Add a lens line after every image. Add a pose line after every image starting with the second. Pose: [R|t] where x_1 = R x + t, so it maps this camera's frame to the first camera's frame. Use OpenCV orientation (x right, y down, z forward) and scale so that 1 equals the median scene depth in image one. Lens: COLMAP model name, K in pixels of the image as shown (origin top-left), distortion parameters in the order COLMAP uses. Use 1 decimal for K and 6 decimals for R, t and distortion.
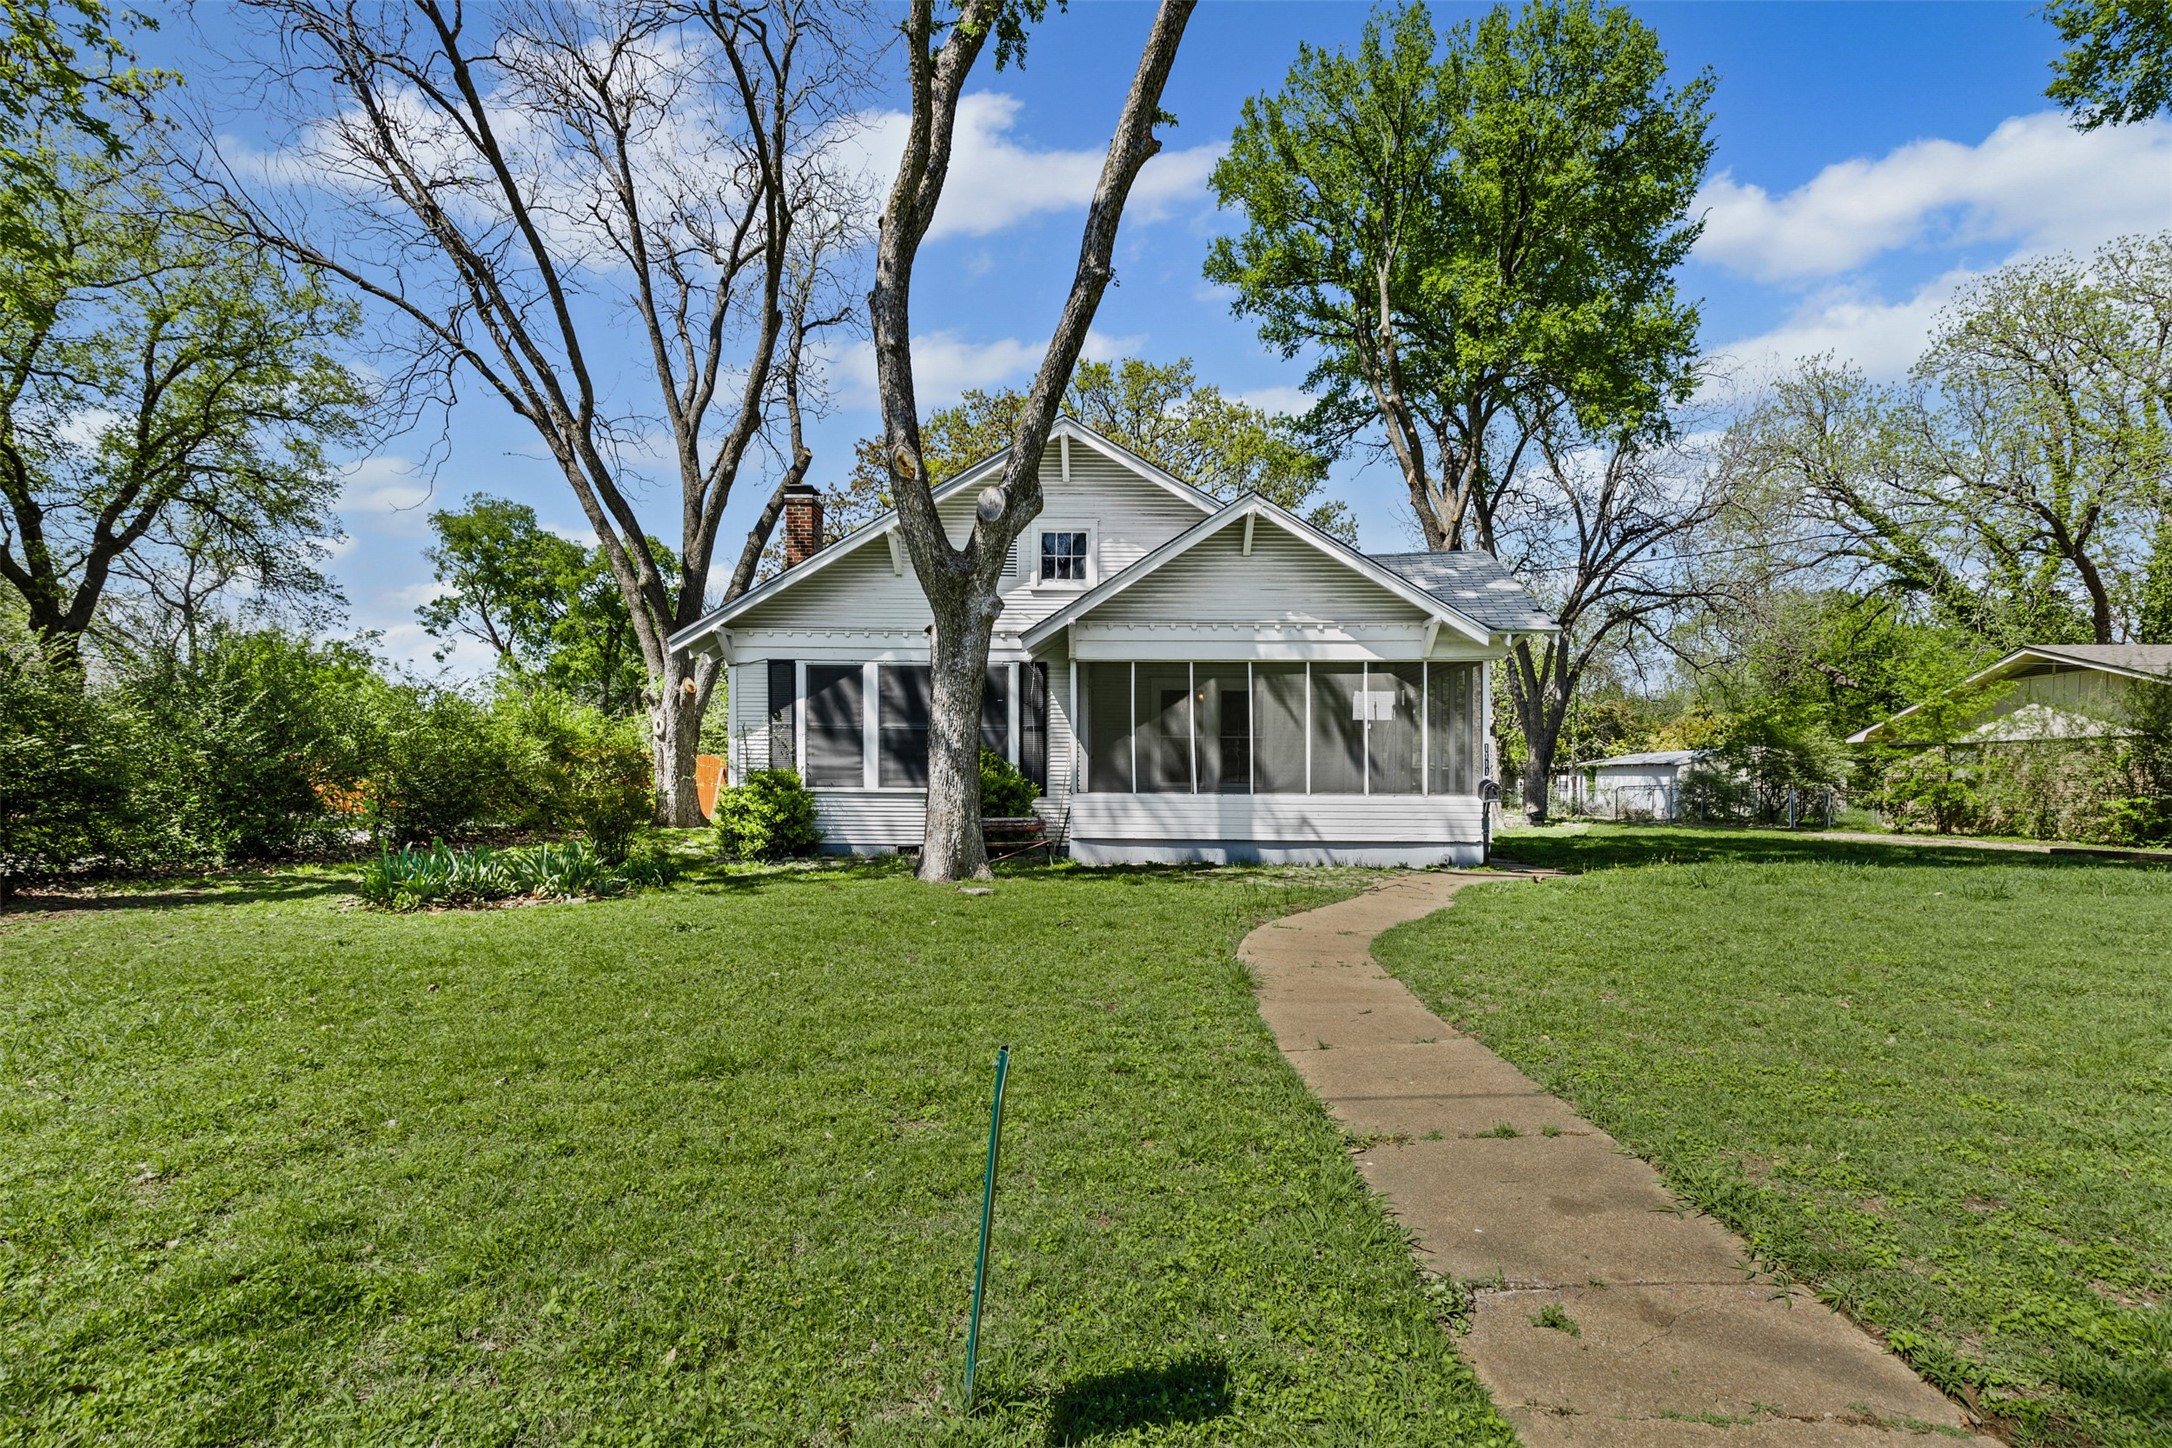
lens RADIAL K [[998.4, 0, 1087.2], [0, 998.4, 757.5], [0, 0, 1]] dist [-0.002016, -0.000415]
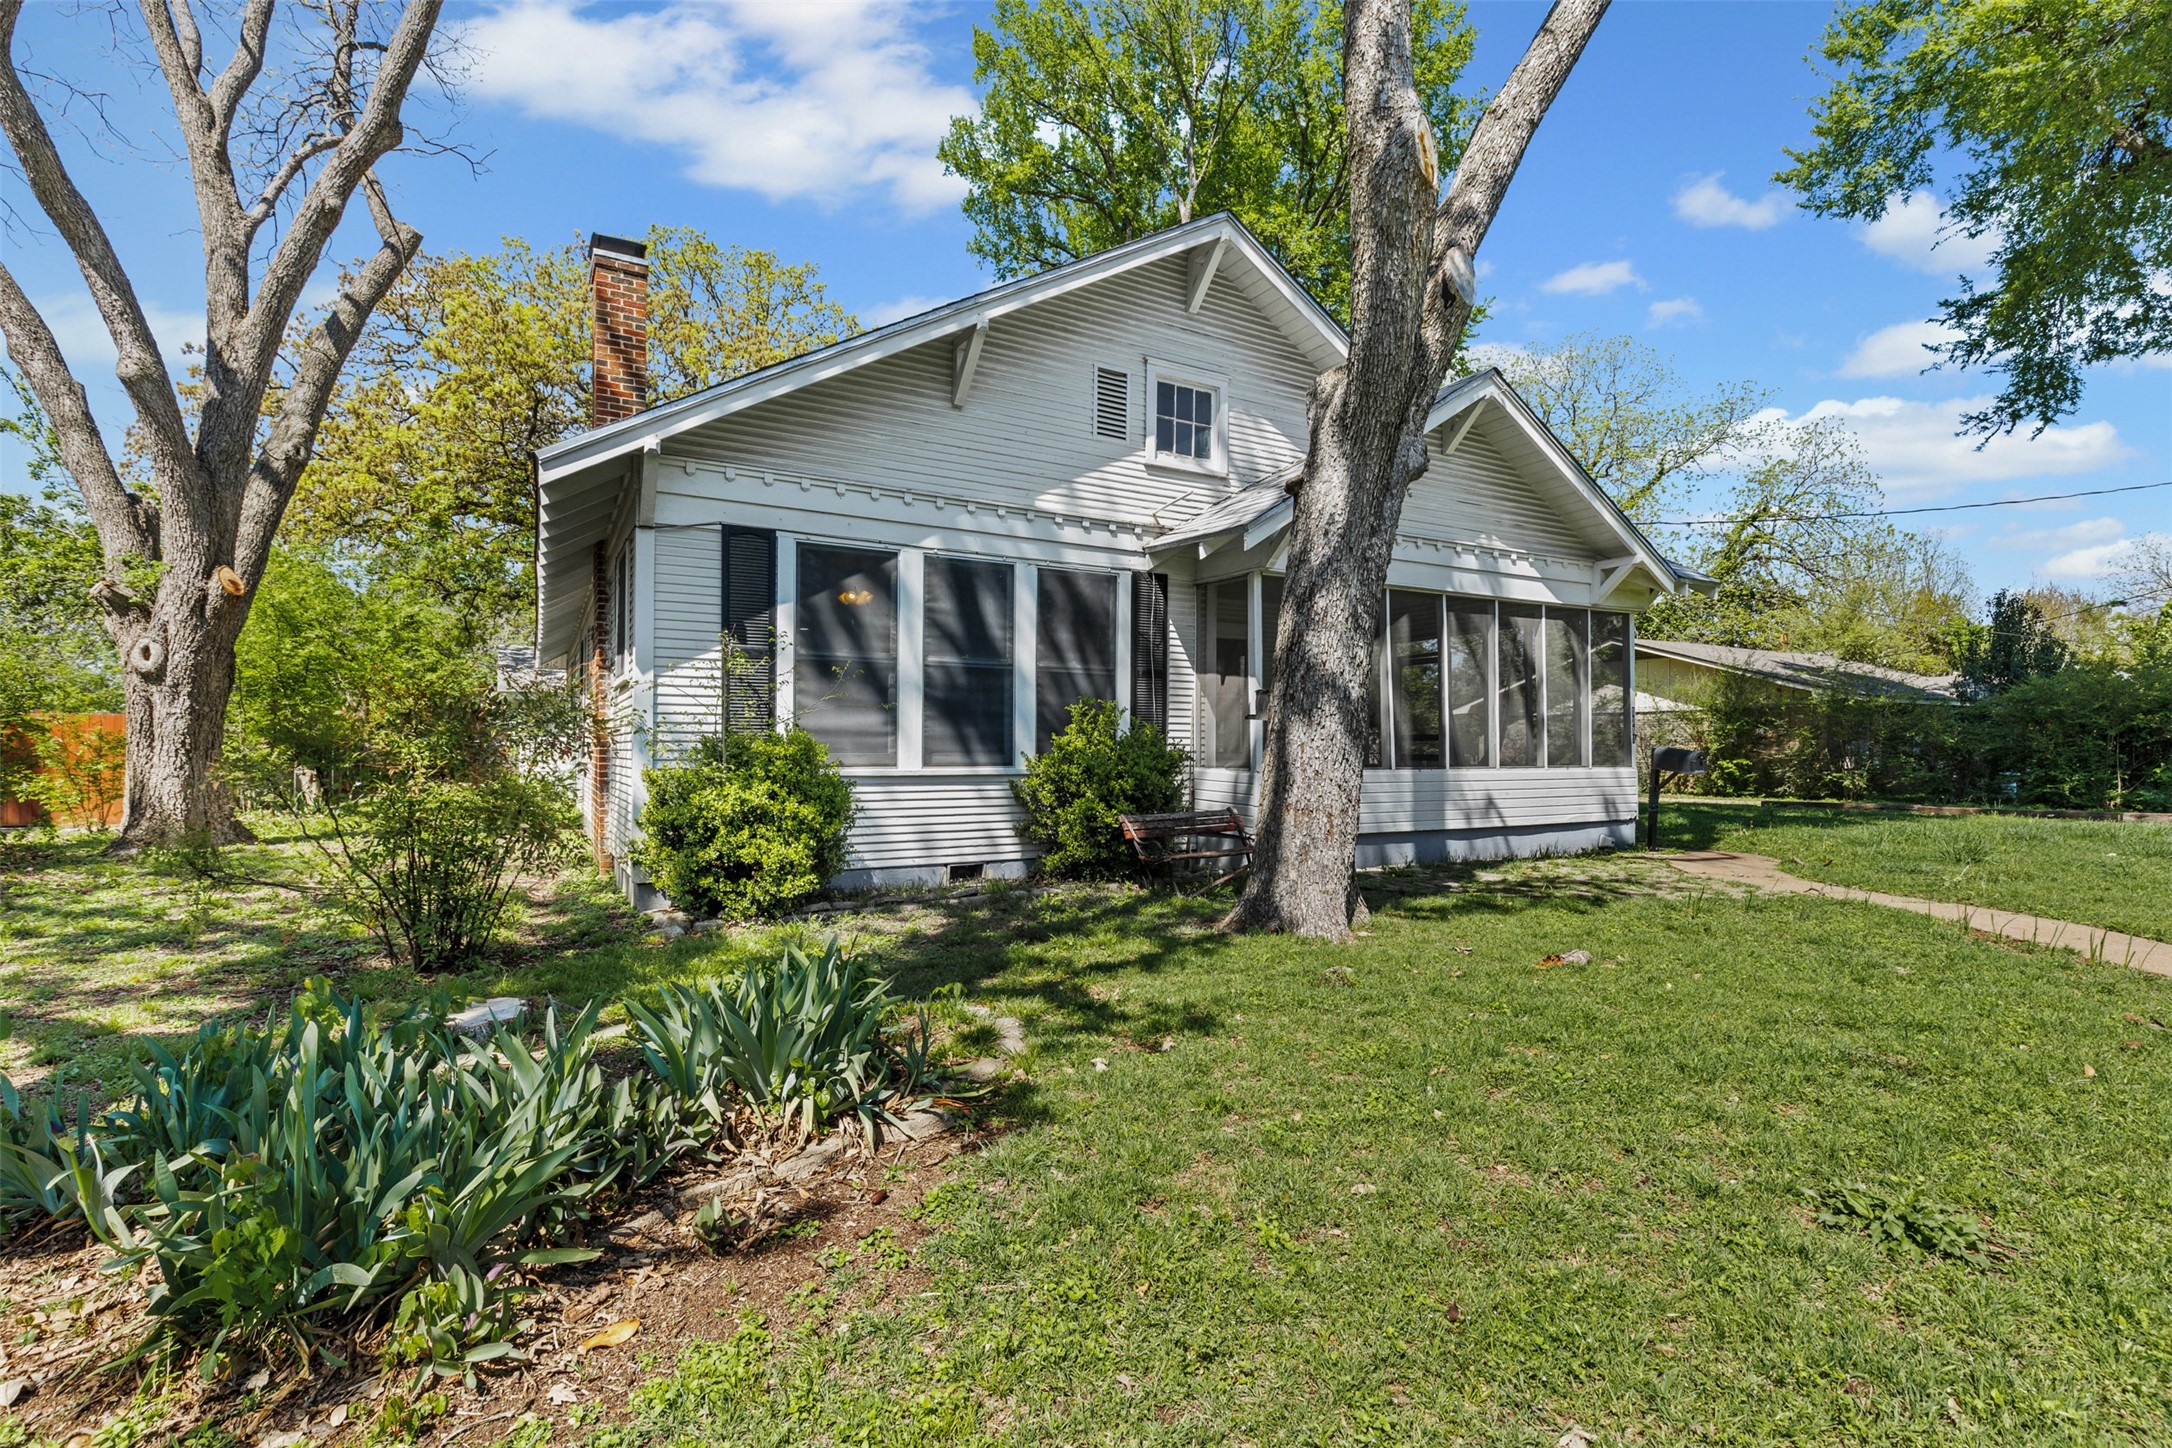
lens RADIAL K [[1005.1, 0, 1125.3], [0, 1005.1, 703.5], [0, 0, 1]] dist [0.002174, 0.000341]
pose [[0.856375, 0.018182, 0.516034, -0.407769], [-0.005188, 0.999632, -0.026611, 0.008257], [-0.516328, 0.020112, 0.856155, 0.442158]]
